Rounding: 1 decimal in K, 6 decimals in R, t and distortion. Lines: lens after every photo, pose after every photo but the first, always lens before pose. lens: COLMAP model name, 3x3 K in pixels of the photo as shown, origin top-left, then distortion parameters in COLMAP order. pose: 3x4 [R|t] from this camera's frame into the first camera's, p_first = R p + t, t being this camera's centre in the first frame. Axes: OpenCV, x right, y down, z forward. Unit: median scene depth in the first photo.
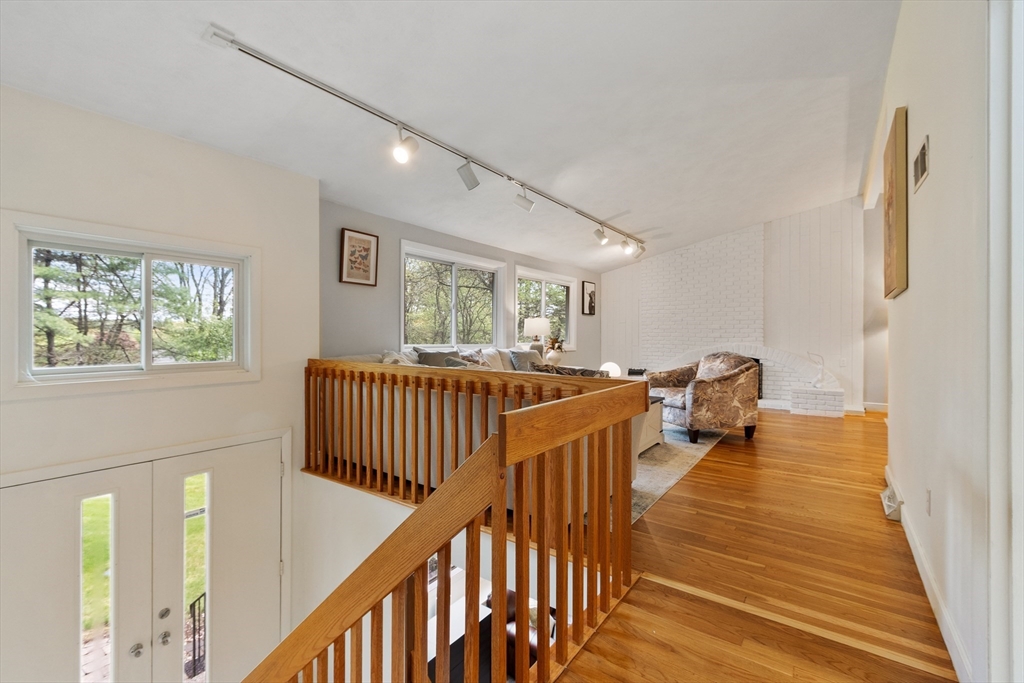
lens RADIAL K [[451.8, 0, 514.9], [0, 451.8, 334.0], [0, 0, 1]] dist [-0.001434, 0.000713]
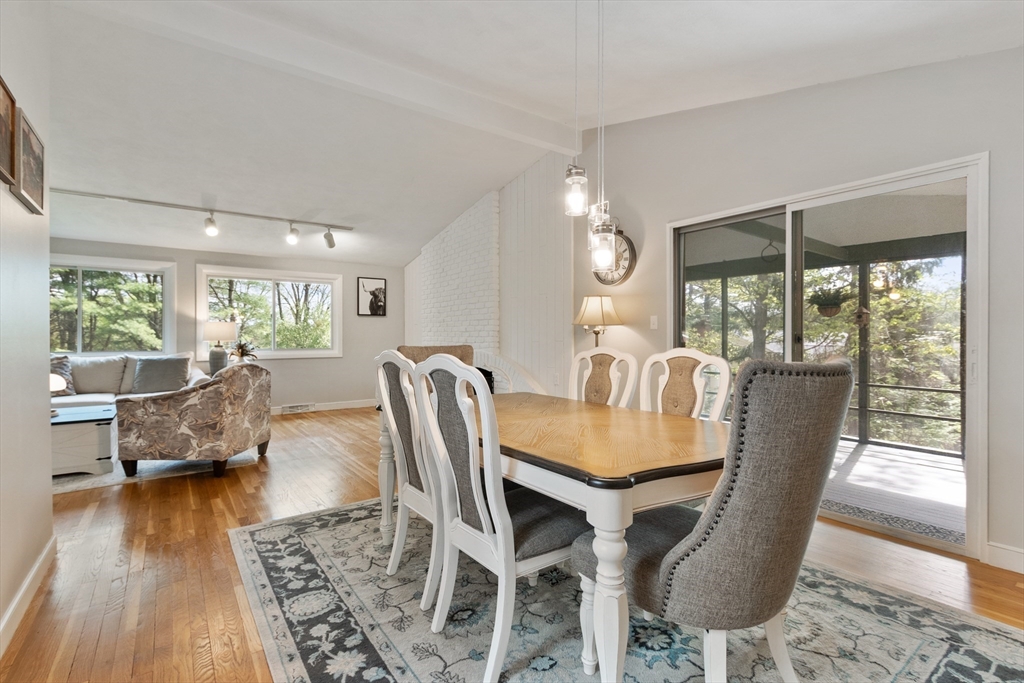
lens RADIAL K [[472.1, 0, 510.4], [0, 472.1, 343.0], [0, 0, 1]] dist [0.001460, -0.001114]
pose [[0.947948, -0.002300, -0.318416, 0.834579], [0.005953, 0.999927, 0.010501, 0.000196], [0.318369, -0.011850, 0.947893, 0.273019]]
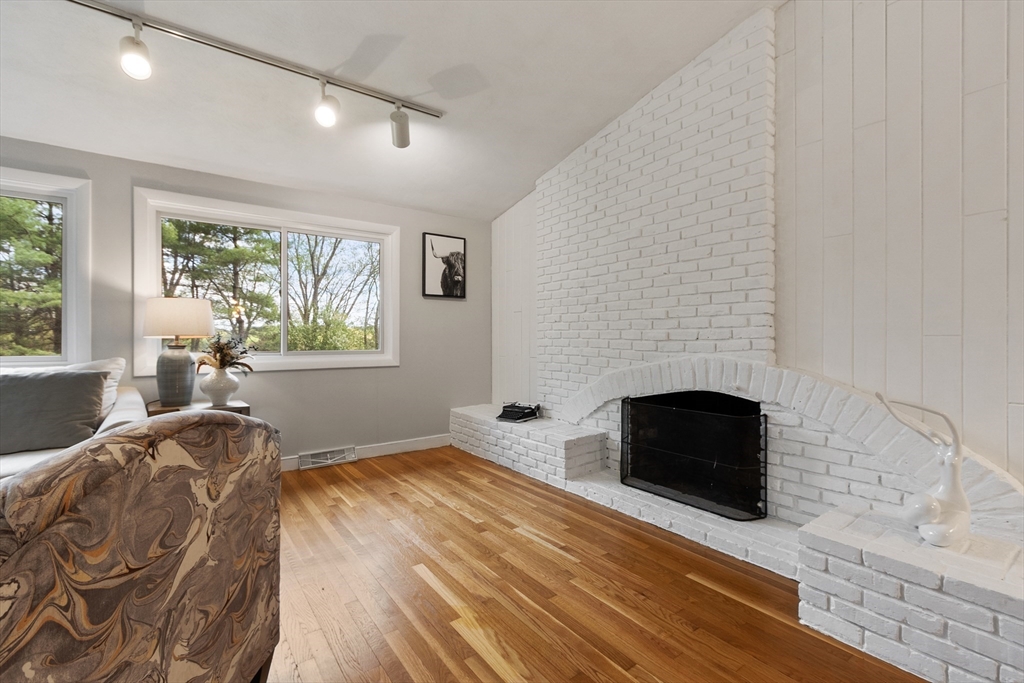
lens RADIAL K [[451.8, 0, 509.6], [0, 451.8, 343.2], [0, 0, 1]] dist [-0.001434, 0.000713]
pose [[0.949222, -0.002478, -0.314599, 0.477828], [0.005365, 0.999951, 0.008311, 0.006551], [0.314563, -0.009577, 0.949188, 0.622839]]
